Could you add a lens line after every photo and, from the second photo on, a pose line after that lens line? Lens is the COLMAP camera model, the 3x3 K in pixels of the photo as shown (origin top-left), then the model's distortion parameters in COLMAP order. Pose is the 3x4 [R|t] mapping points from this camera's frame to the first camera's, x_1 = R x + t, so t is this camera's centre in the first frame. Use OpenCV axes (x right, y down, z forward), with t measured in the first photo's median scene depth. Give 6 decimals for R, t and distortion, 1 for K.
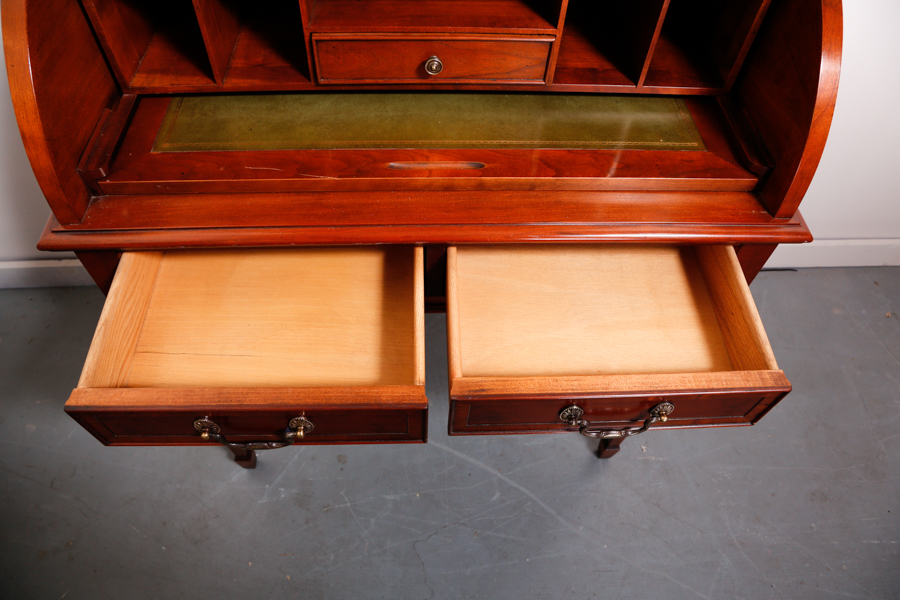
lens RADIAL K [[598.1, 0, 450.0], [0, 598.1, 300.0], [0, 0, 1]] dist [-0.127020, 0.057916]
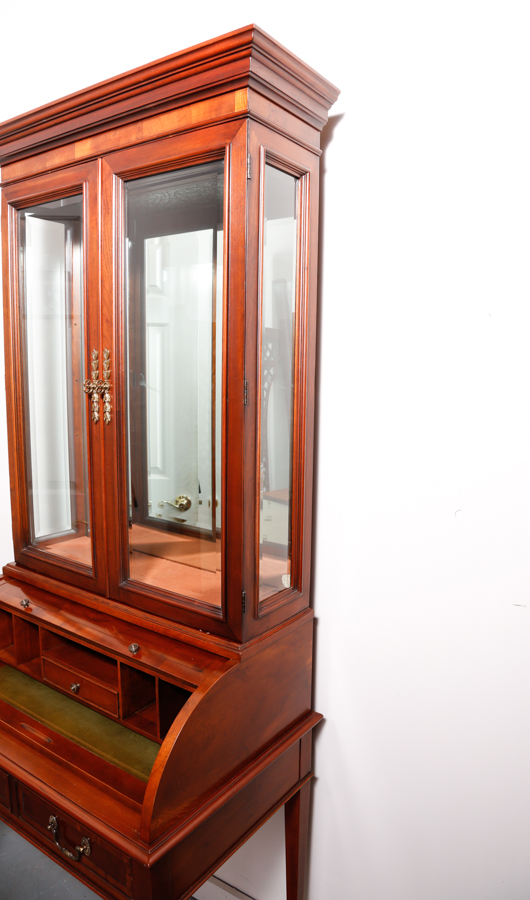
lens RADIAL K [[613.1, 0, 265.0], [0, 613.1, 450.0], [0, 0, 1]] dist [-0.058066, 0.000243]
pose [[0.787700, 0.057593, -0.613361, 1.650524], [-0.492535, 0.656918, -0.570848, -0.079279], [0.370051, 0.751759, 0.545821, -0.469349]]
